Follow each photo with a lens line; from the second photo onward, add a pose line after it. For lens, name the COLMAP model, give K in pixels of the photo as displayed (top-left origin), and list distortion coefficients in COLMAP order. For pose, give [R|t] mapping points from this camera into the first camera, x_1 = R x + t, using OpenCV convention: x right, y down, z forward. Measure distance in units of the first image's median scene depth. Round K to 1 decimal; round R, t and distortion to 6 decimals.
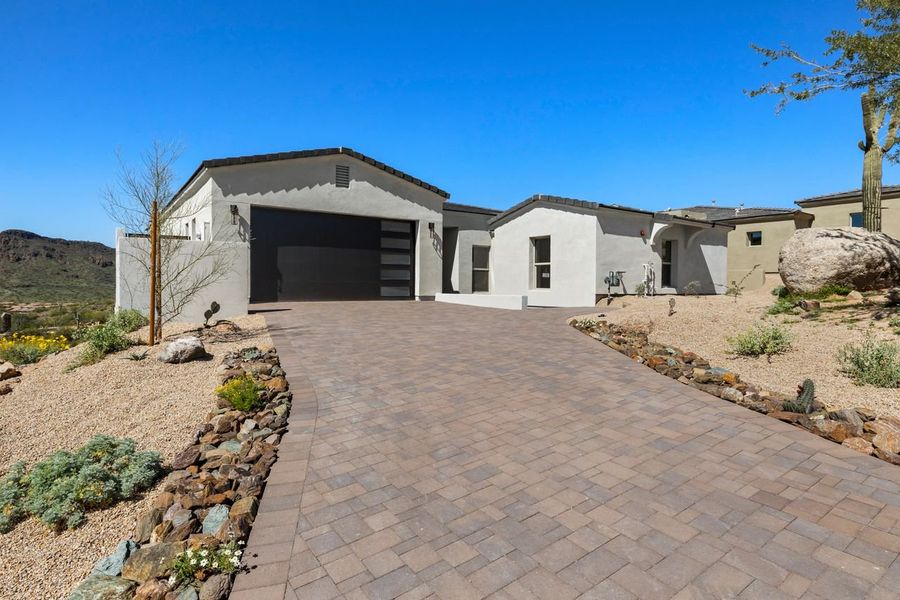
lens RADIAL K [[501.7, 0, 450.5], [0, 501.7, 297.5], [0, 0, 1]] dist [-0.003990, 0.000203]
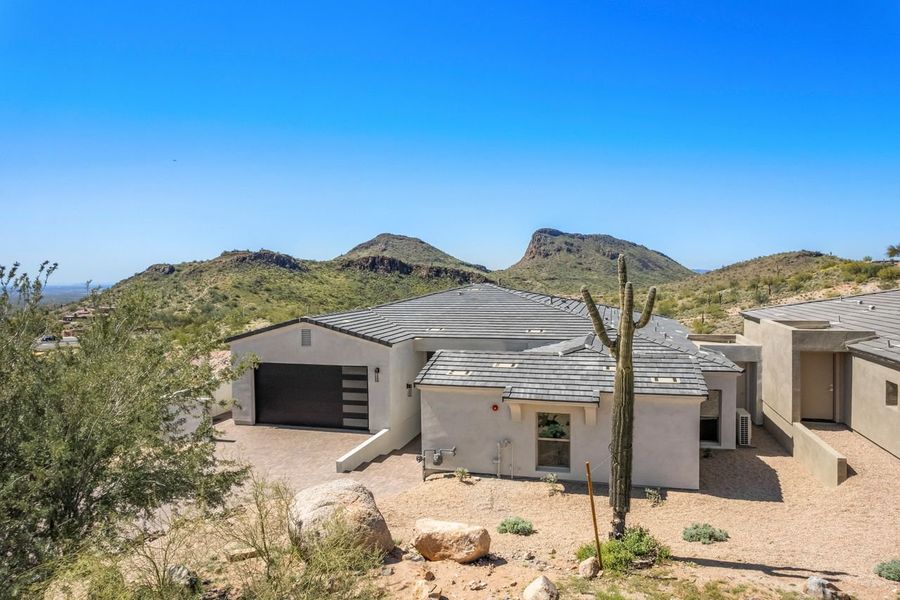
lens RADIAL K [[588.0, 0, 451.7], [0, 588.0, 301.5], [0, 0, 1]] dist [-0.080338, 0.077708]
pose [[0.633678, 0.021408, -0.773301, 1.154311], [-0.002505, 0.999669, 0.025622, -0.350892], [0.773593, -0.014299, 0.633521, 0.288434]]
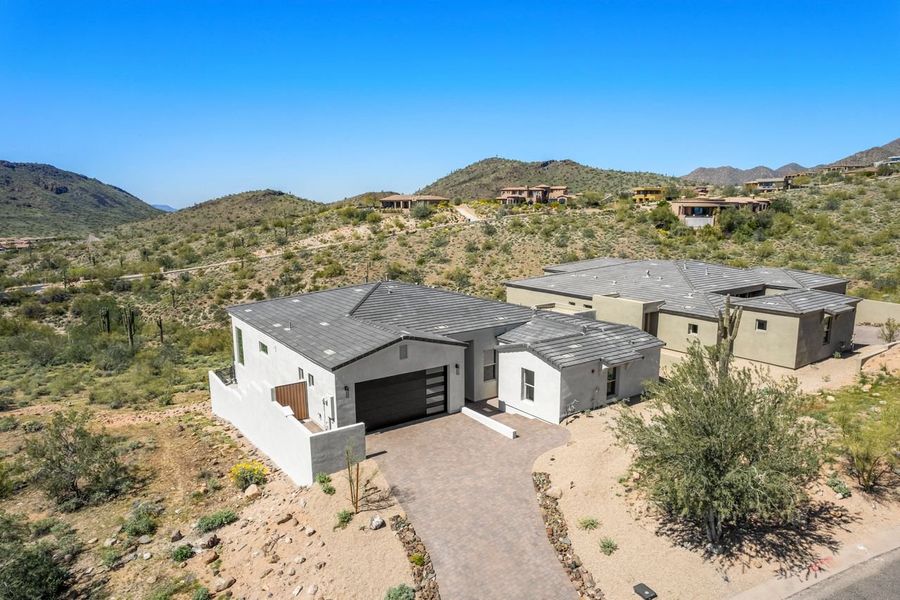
lens RADIAL K [[588.0, 0, 451.7], [0, 588.0, 301.5], [0, 0, 1]] dist [-0.080338, 0.077708]
pose [[0.999849, -0.013412, -0.011078, -0.034157], [0.014857, 0.989638, 0.142816, -0.621942], [0.009048, -0.142959, 0.989687, -0.787892]]
